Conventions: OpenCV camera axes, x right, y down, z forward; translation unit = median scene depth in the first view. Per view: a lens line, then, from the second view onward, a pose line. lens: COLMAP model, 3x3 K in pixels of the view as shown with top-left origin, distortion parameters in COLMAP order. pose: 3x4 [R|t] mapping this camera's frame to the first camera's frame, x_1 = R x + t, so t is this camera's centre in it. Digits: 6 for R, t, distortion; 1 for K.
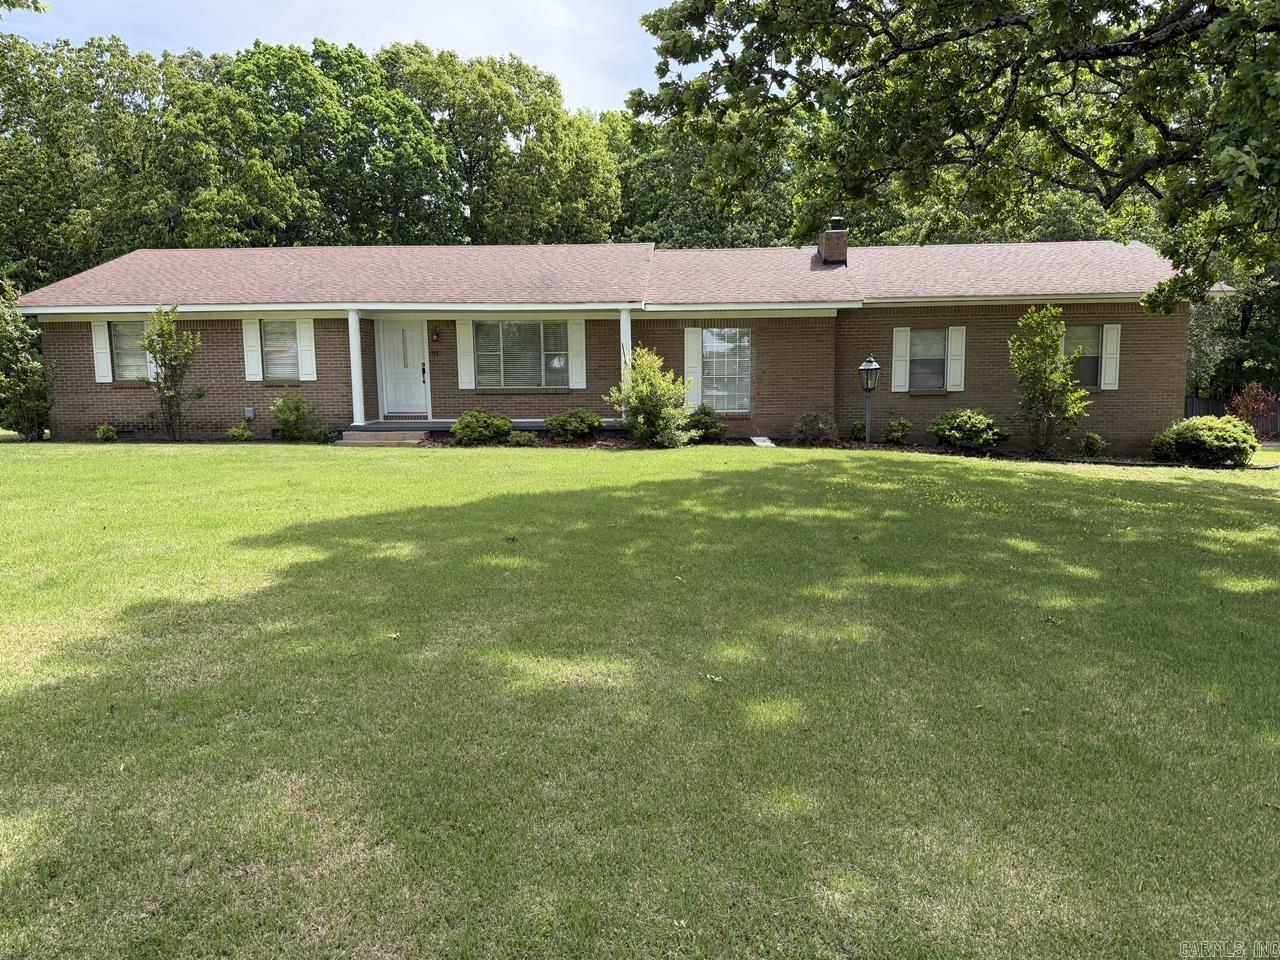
lens RADIAL K [[903.3, 0, 642.0], [0, 903.3, 512.7], [0, 0, 1]] dist [0.064706, -0.097873]
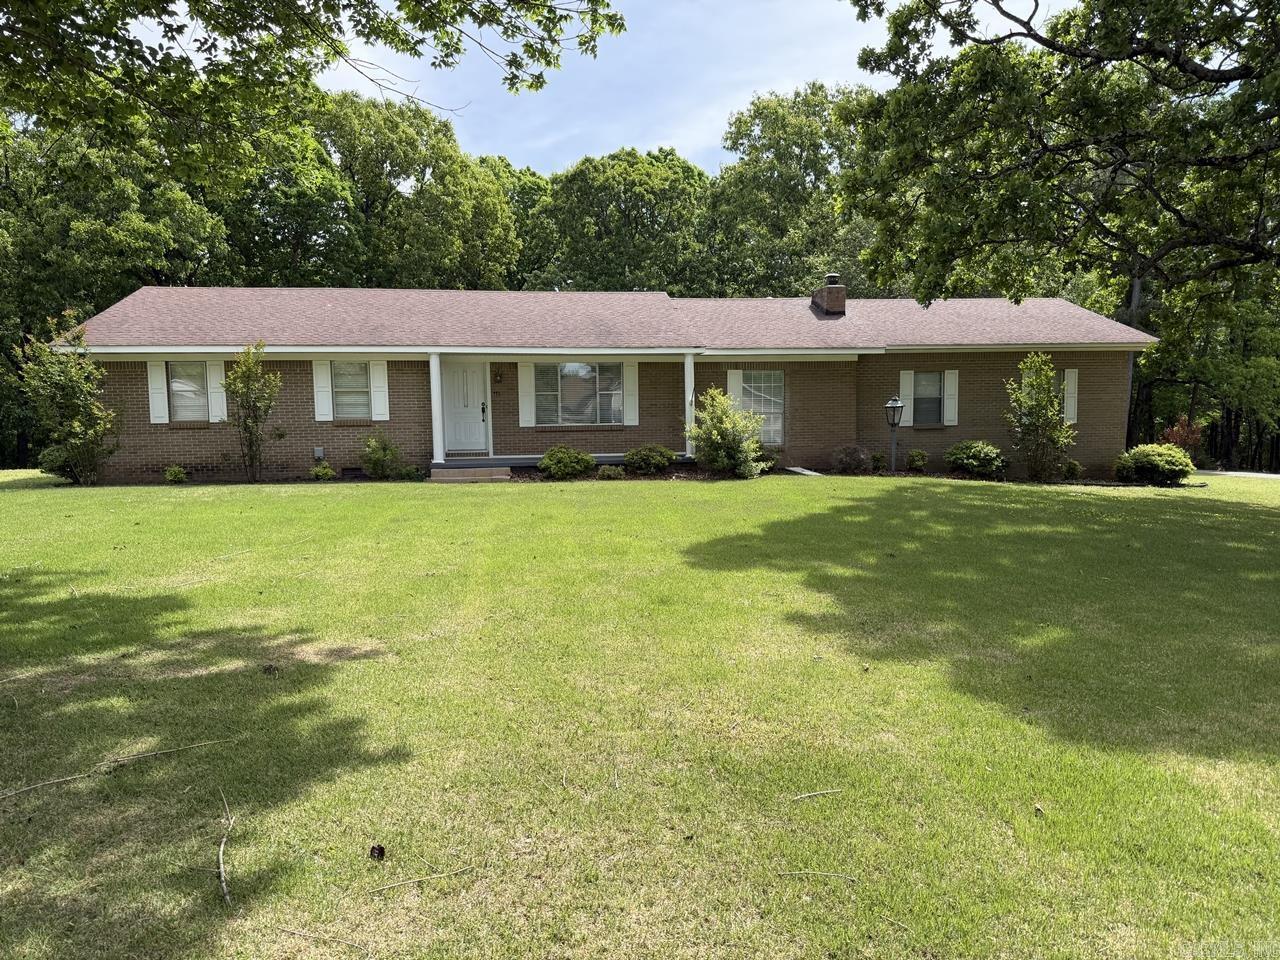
lens RADIAL K [[910.9, 0, 640.0], [0, 910.9, 480.0], [0, 0, 1]] dist [0.059857, 0.000249]
pose [[0.982284, -0.018993, 0.186433, -0.272056], [0.032699, 0.996960, -0.070722, 0.004395], [-0.184523, 0.075565, 0.979919, -0.058776]]
